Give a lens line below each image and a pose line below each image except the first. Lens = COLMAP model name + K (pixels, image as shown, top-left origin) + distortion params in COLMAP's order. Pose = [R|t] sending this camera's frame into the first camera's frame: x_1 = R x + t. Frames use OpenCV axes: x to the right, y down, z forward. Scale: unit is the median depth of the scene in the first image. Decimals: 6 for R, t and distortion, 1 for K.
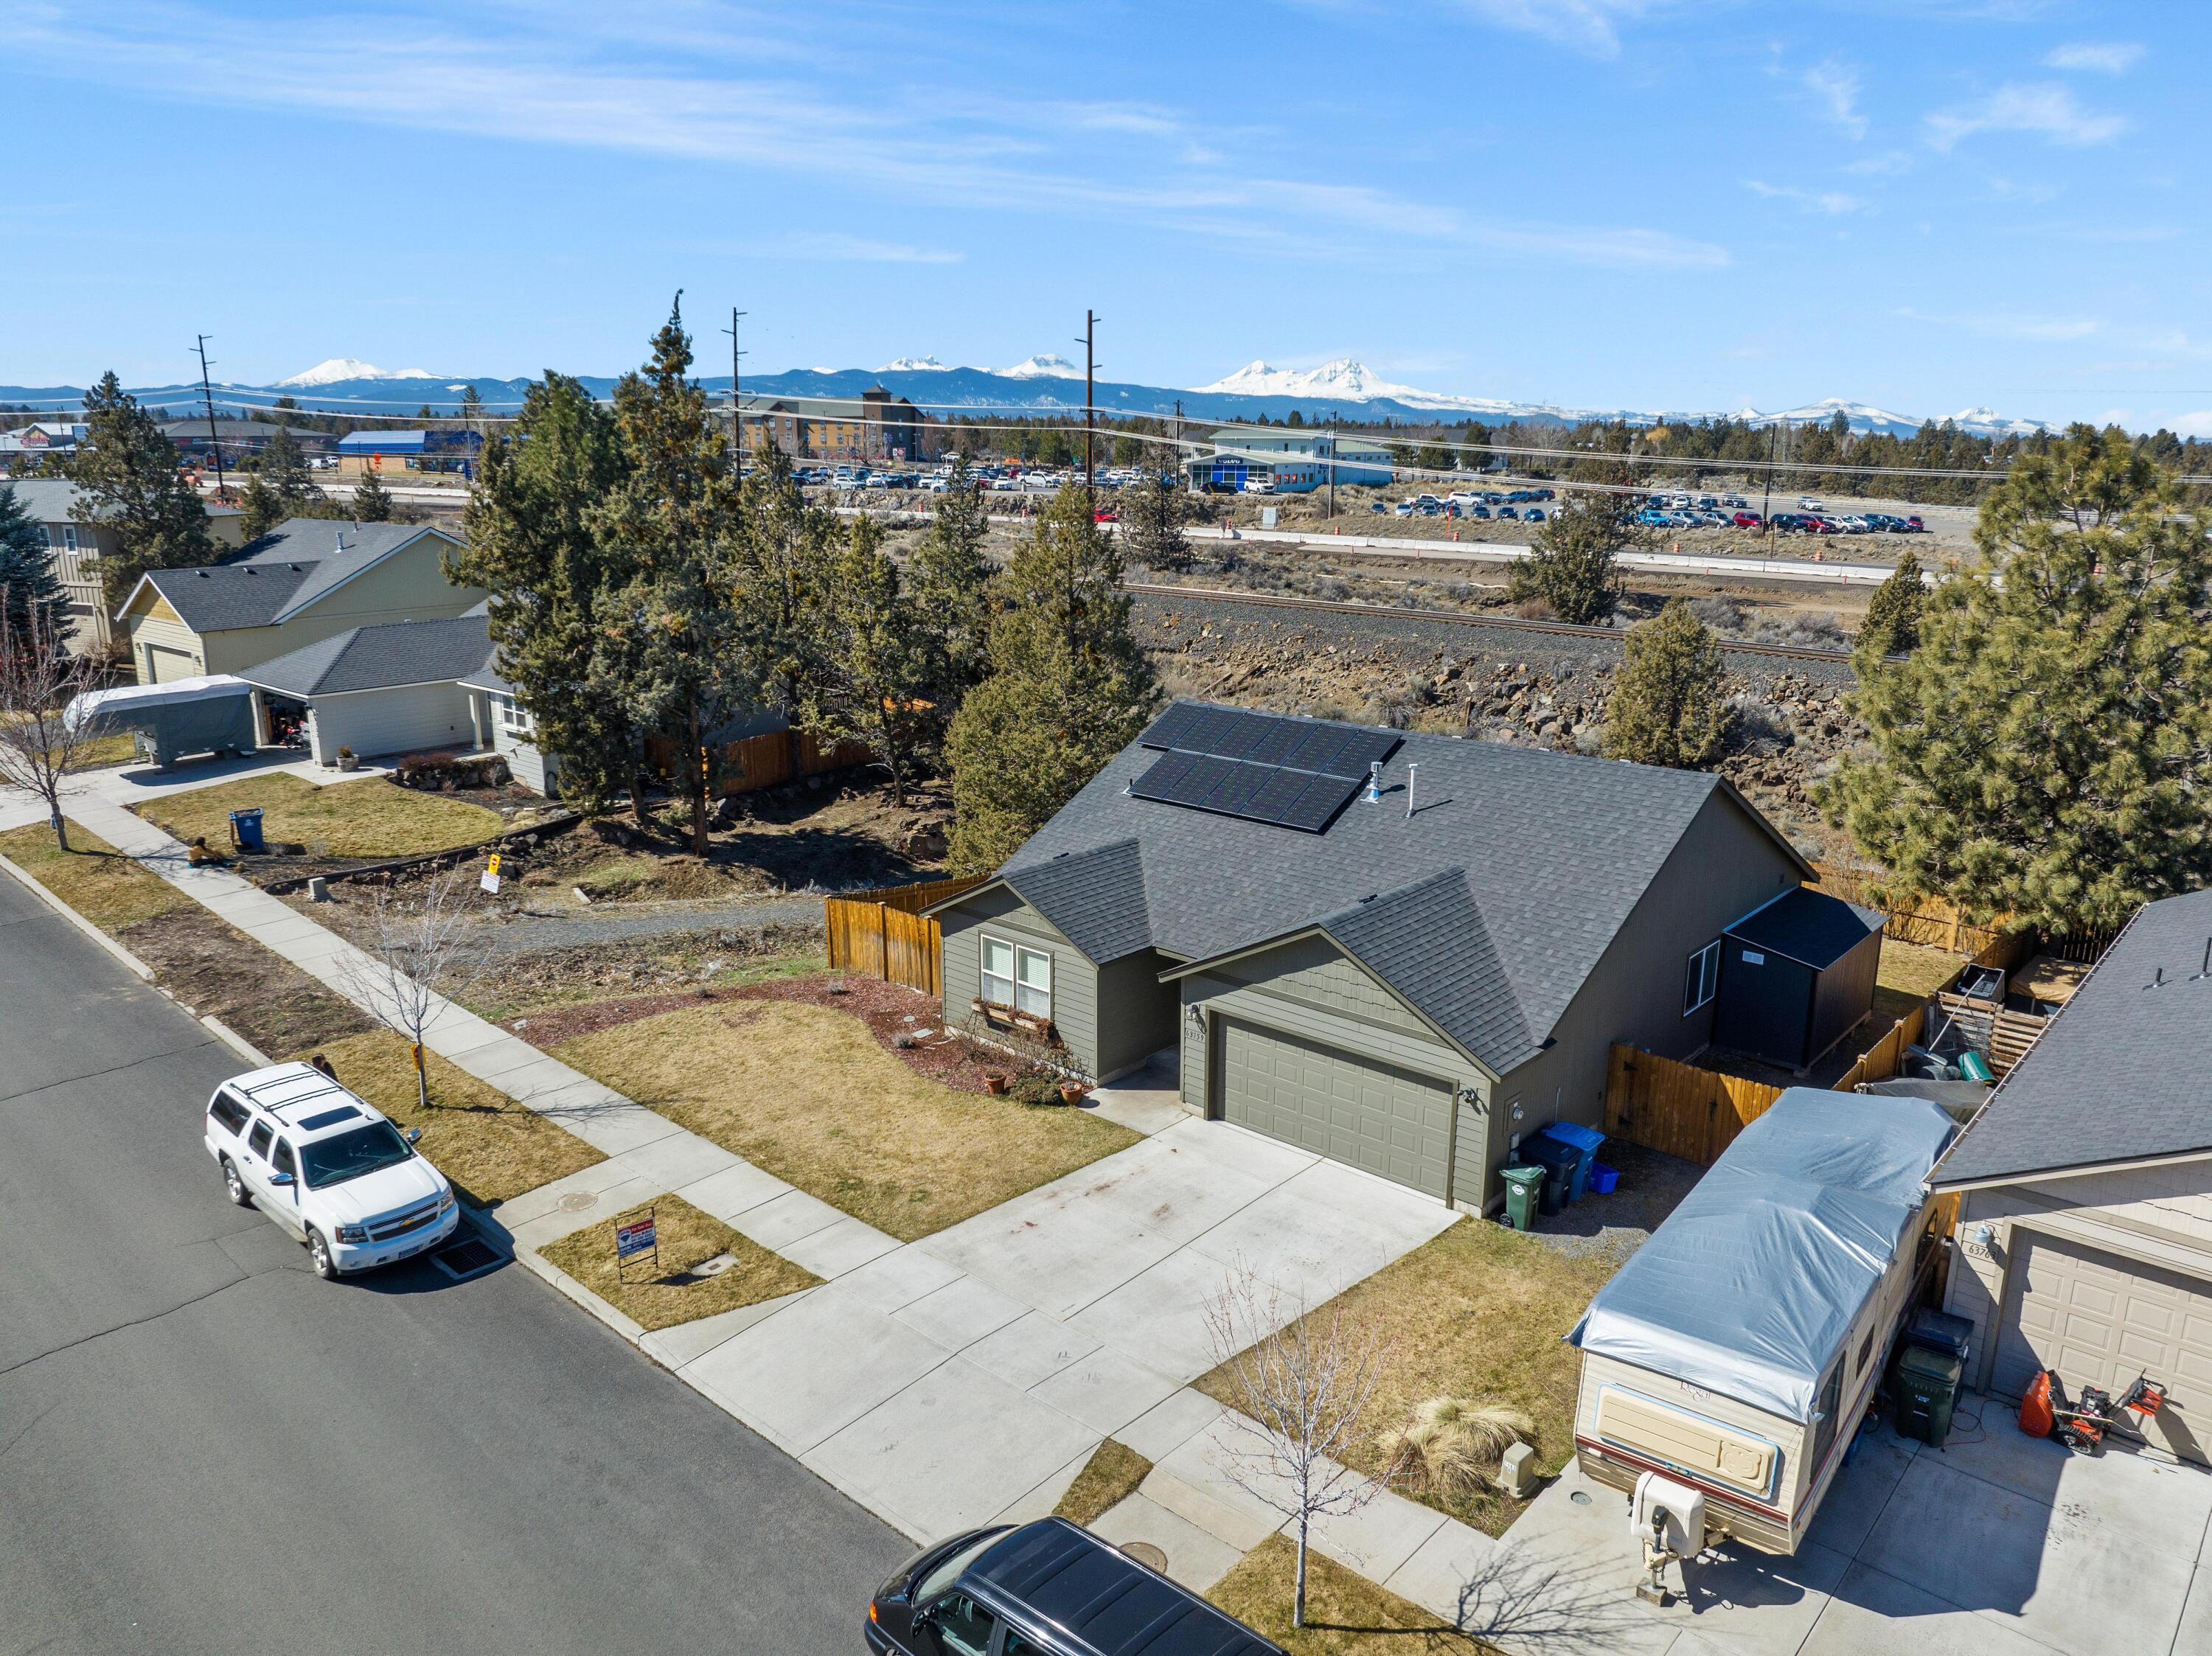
lens RADIAL K [[1562.8, 0, 1099.0], [0, 1562.8, 823.3], [0, 0, 1]] dist [-0.035706, -0.001099]
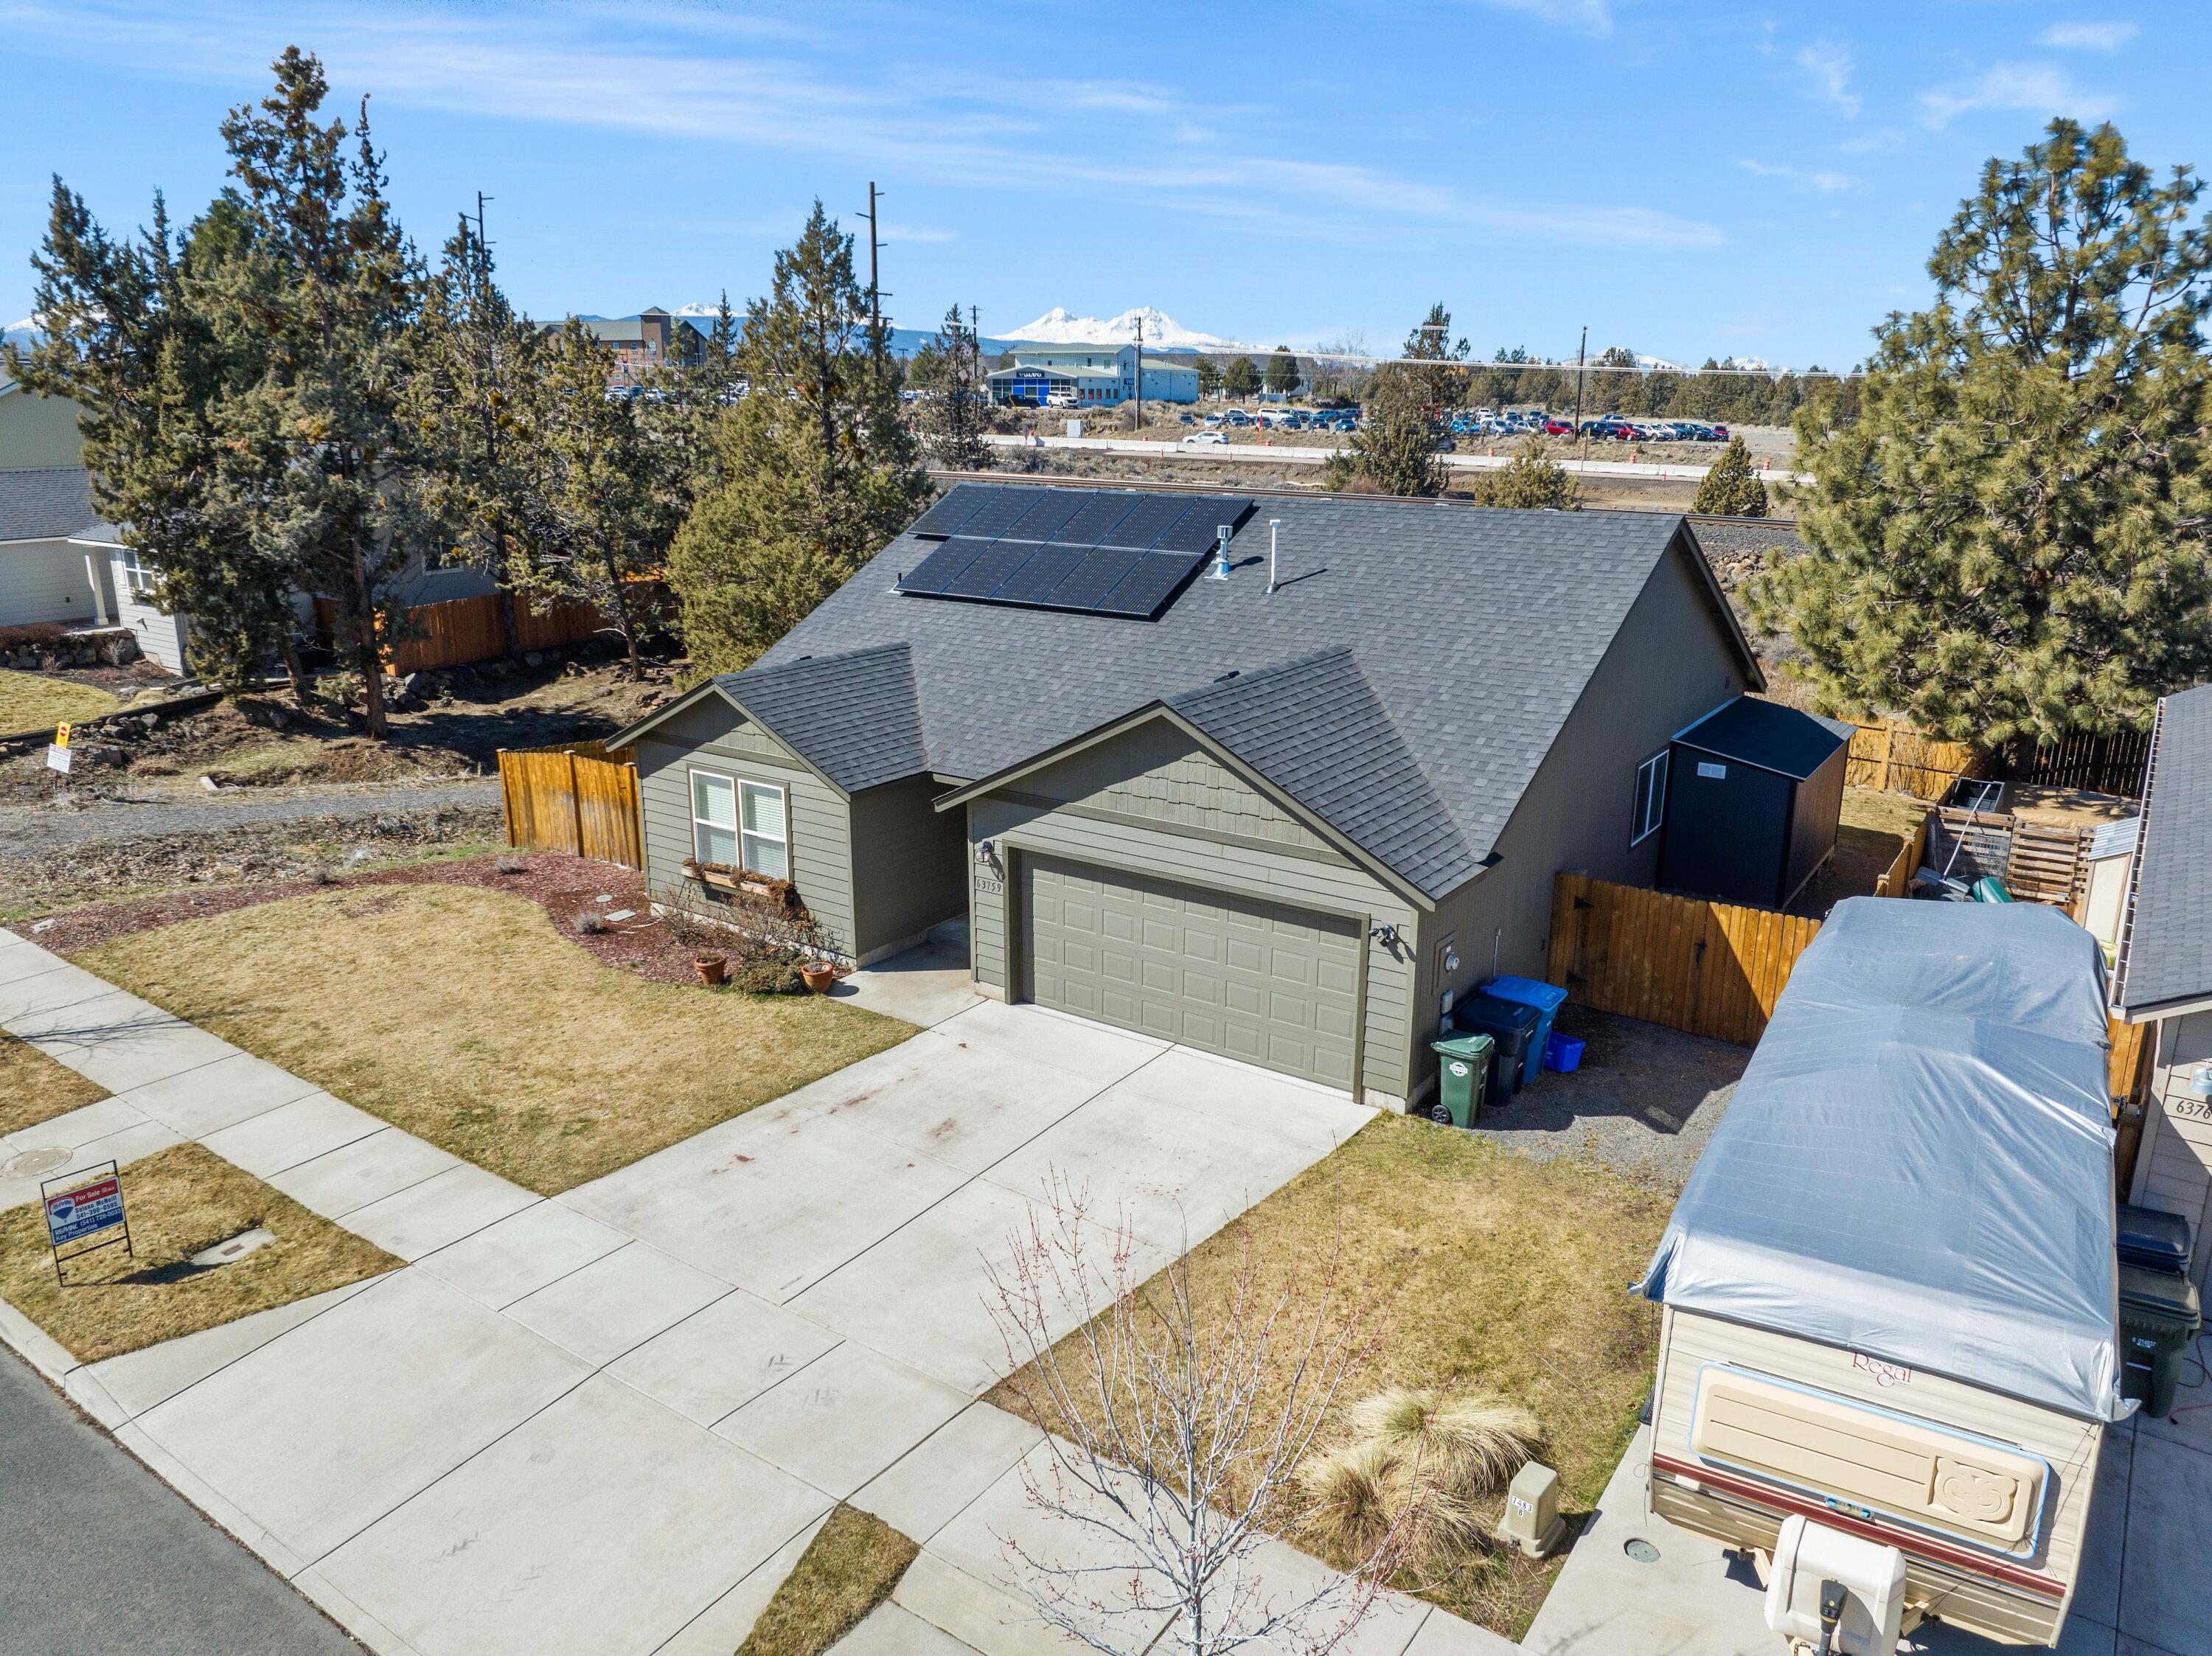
lens RADIAL K [[1562.8, 0, 1100.8], [0, 1562.8, 833.6], [0, 0, 1]] dist [-0.035706, -0.001099]
pose [[0.992363, -0.032177, 0.119082, 0.027861], [0.027735, 0.998863, 0.038769, 0.084696], [-0.120195, -0.035171, 0.992127, 0.285366]]
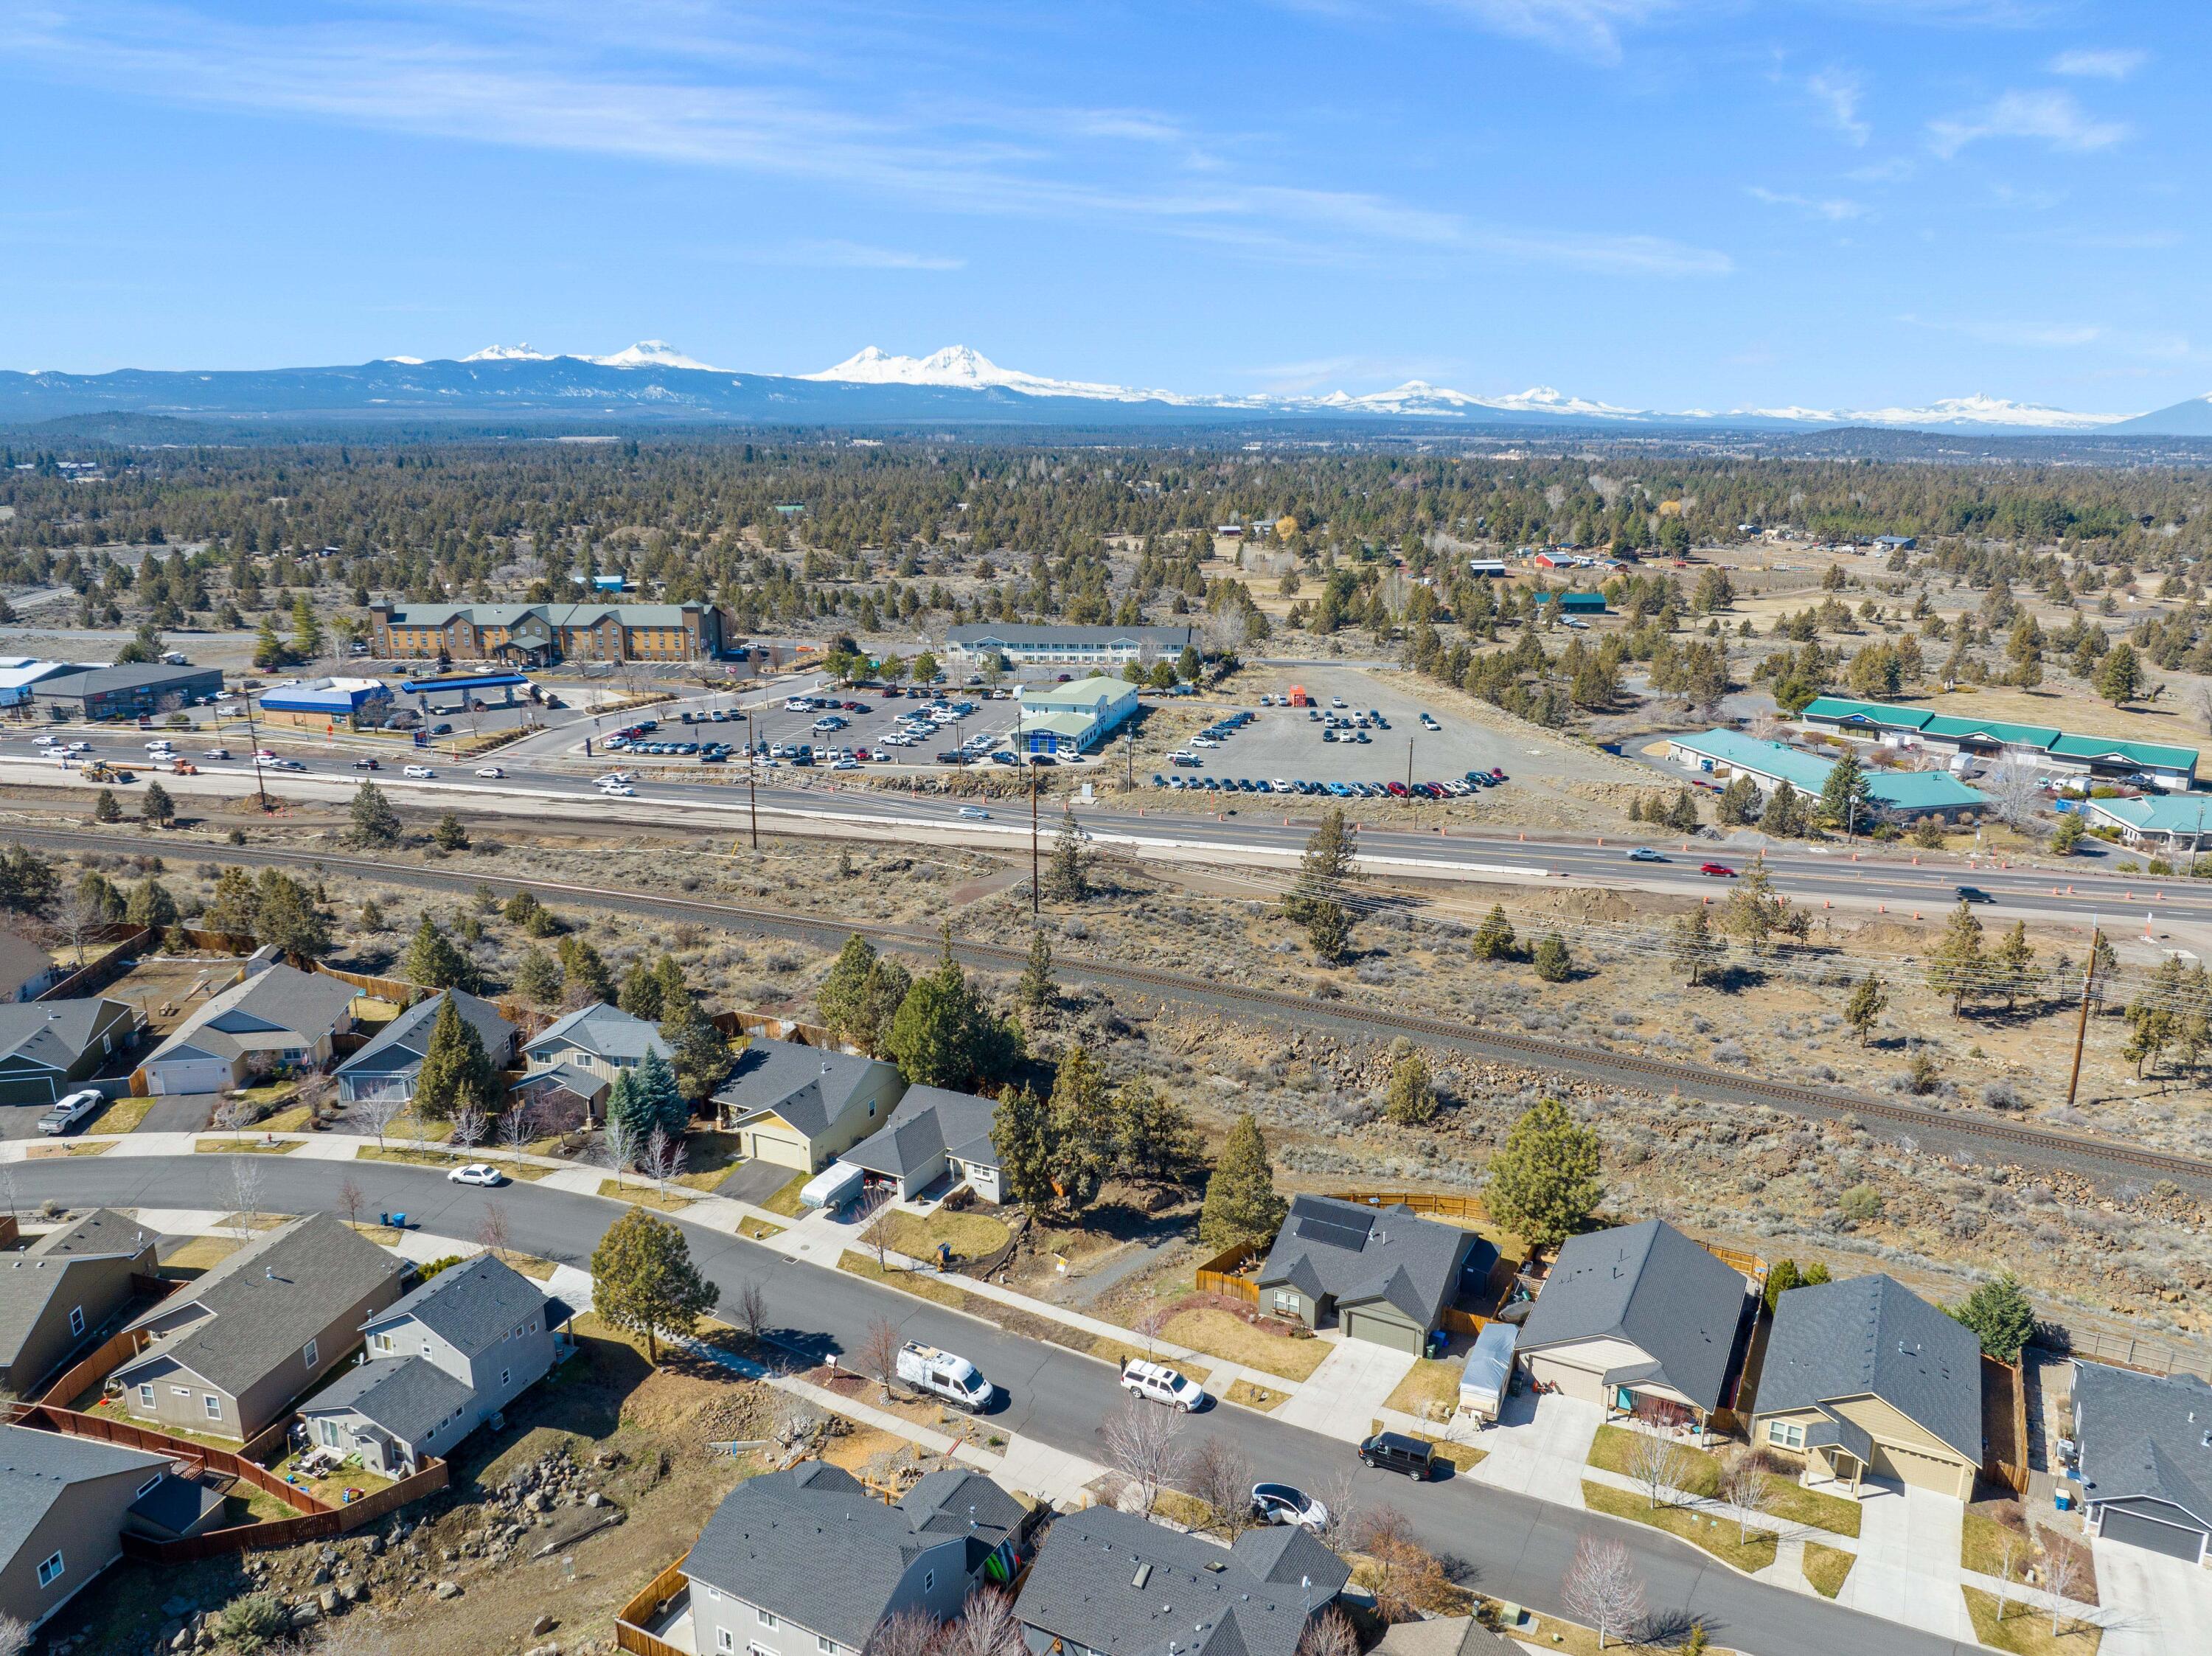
lens RADIAL K [[1562.8, 0, 1100.3], [0, 1562.8, 829.2], [0, 0, 1]] dist [-0.035706, -0.001099]
pose [[0.971810, -0.066838, 0.226095, -1.318676], [0.063933, 0.997751, 0.020155, -1.190841], [-0.226933, -0.005132, 0.973897, -2.637680]]
